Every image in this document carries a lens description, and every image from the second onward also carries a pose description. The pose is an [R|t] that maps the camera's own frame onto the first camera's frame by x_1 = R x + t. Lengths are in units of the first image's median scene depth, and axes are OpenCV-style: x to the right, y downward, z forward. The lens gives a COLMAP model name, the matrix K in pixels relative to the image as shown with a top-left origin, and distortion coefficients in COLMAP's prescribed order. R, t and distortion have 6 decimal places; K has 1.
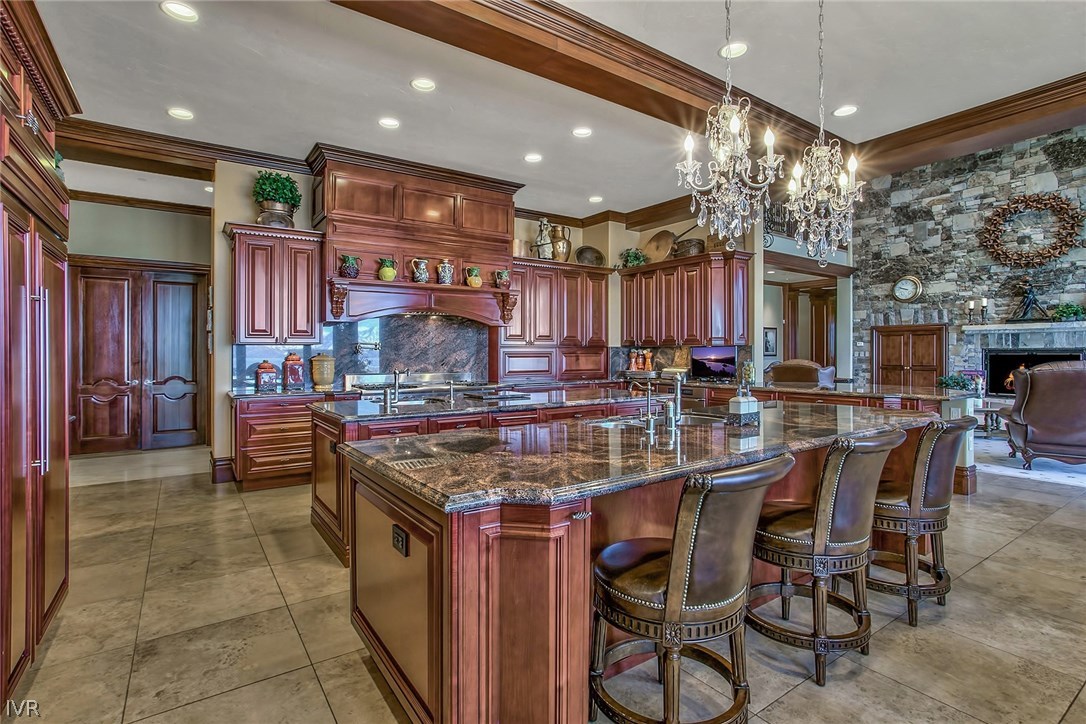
lens RADIAL K [[534.6, 0, 544.5], [0, 534.6, 356.3], [0, 0, 1]] dist [0.000381, 0.000308]
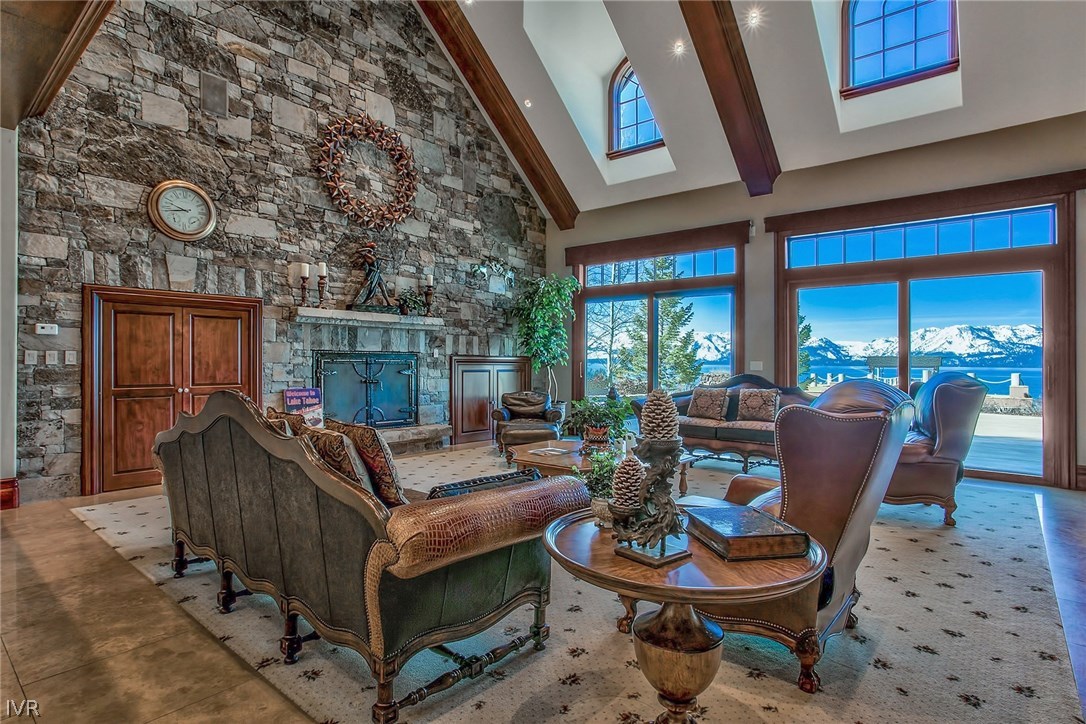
lens RADIAL K [[563.3, 0, 543.0], [0, 563.3, 355.3], [0, 0, 1]] dist [-0.003573, 0.001565]
pose [[-0.258501, 0.012116, 0.965935, 0.164627], [0.002708, 0.999926, -0.011818, -0.000597], [-0.966007, -0.000440, -0.258515, 0.874176]]
